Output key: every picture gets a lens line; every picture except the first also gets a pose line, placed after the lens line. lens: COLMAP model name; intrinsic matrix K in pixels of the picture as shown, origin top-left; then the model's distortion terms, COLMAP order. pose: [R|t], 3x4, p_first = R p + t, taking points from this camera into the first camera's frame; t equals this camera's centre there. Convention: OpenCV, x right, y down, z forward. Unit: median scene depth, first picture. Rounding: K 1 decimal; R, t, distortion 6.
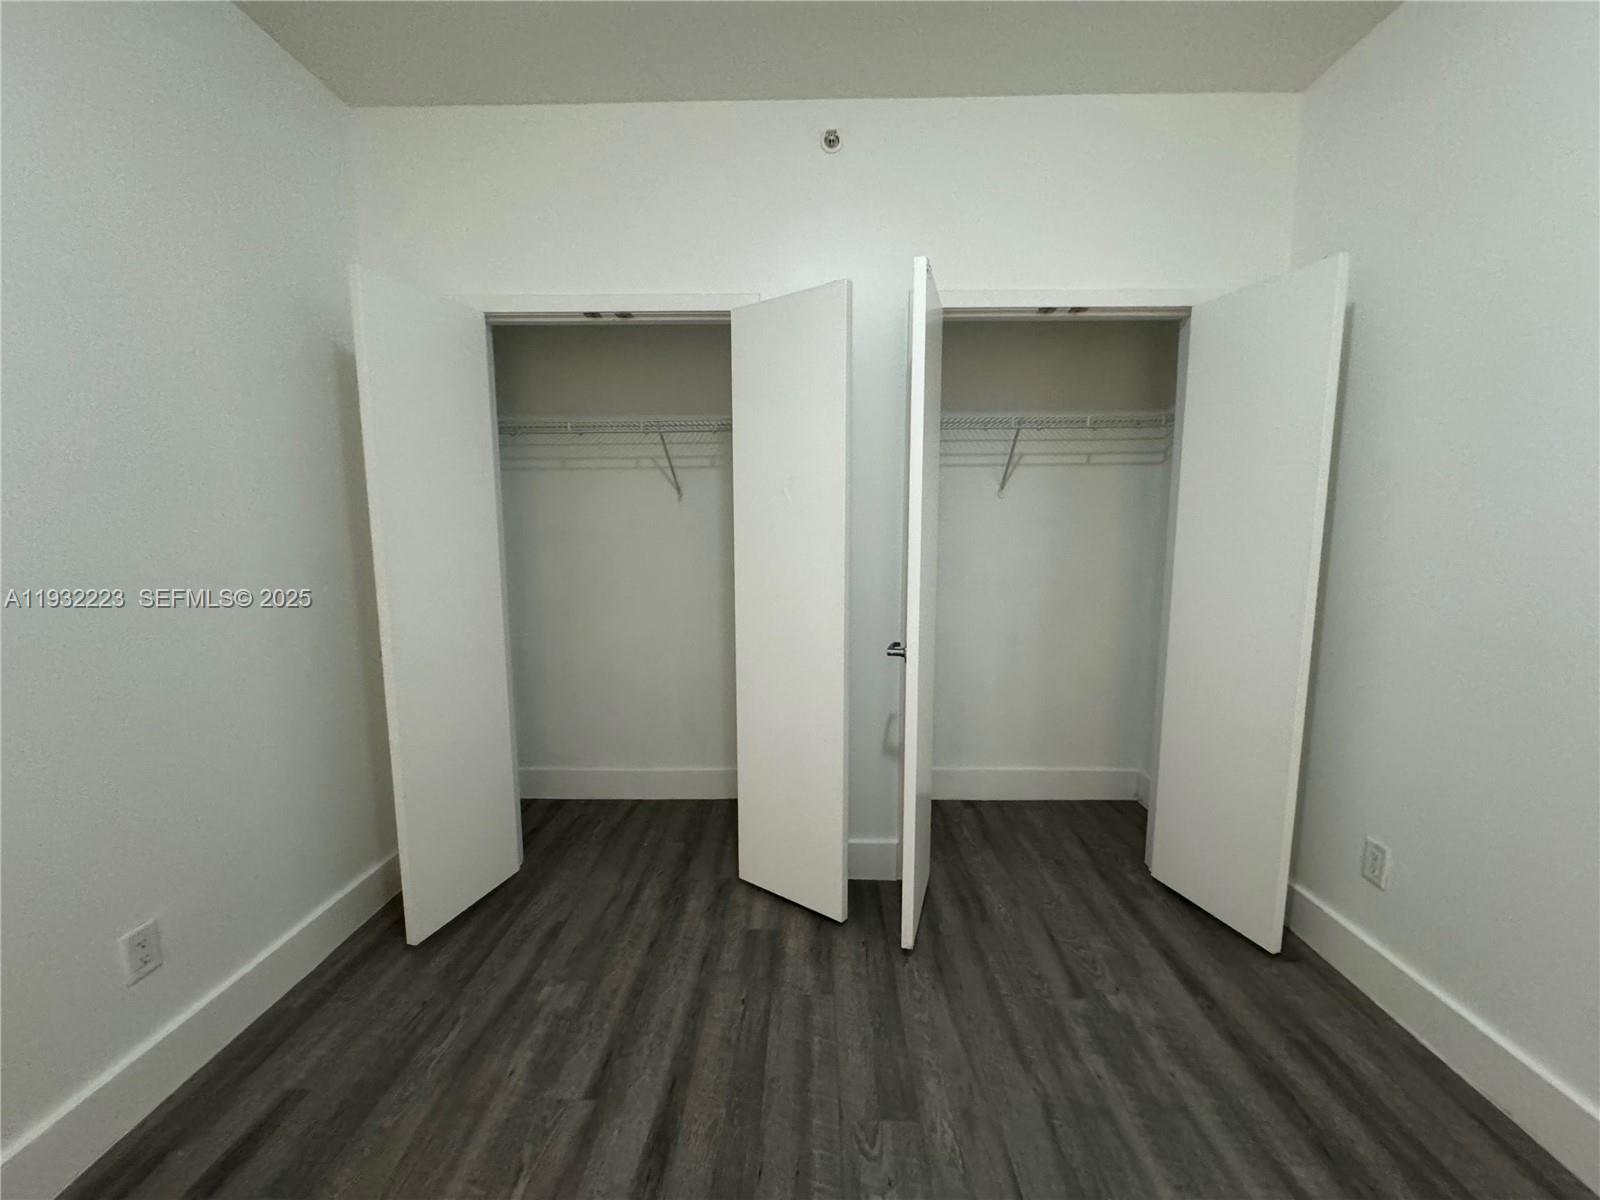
lens RADIAL K [[641.6, 0, 803.0], [0, 641.6, 589.5], [0, 0, 1]] dist [0.001755, 0.000154]
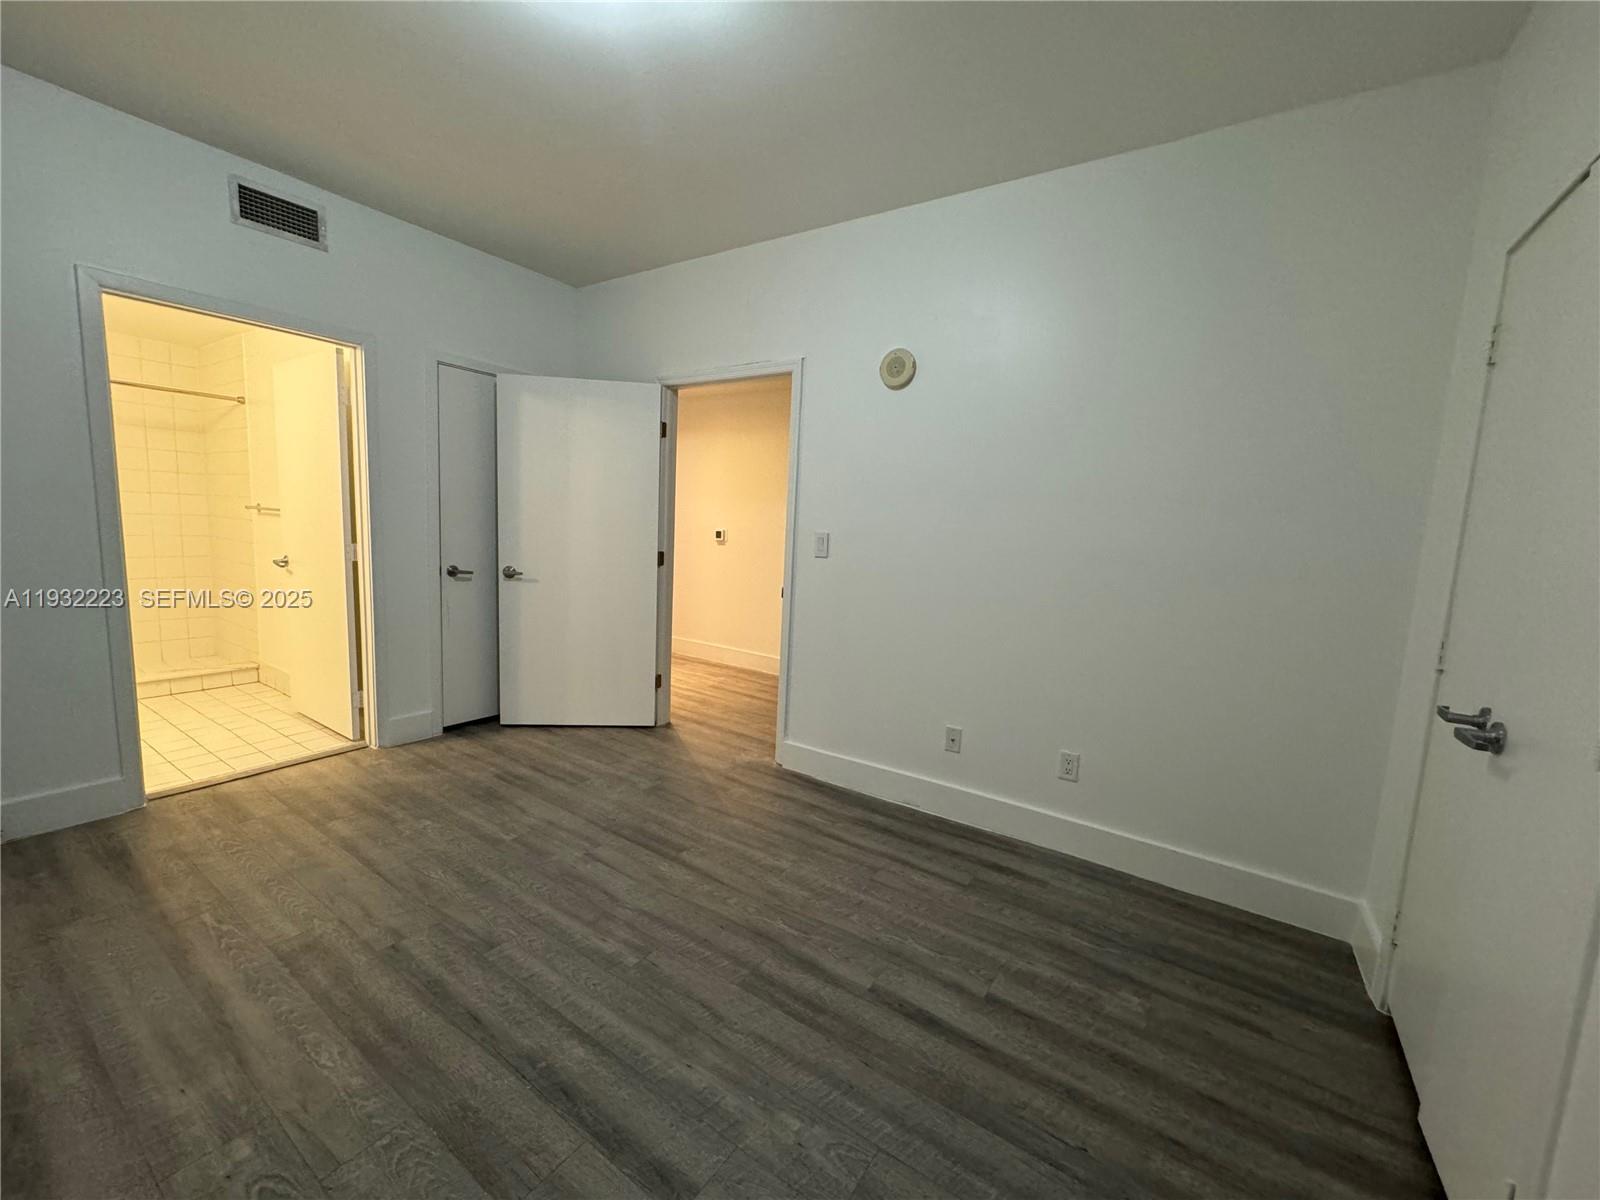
lens RADIAL K [[641.6, 0, 803.5], [0, 641.6, 602.5], [0, 0, 1]] dist [0.001755, 0.000154]
pose [[-0.545393, 0.083180, -0.834043, 0.807643], [-0.125243, 0.975805, 0.179216, -0.110172], [0.828771, 0.202201, -0.521779, 1.188517]]
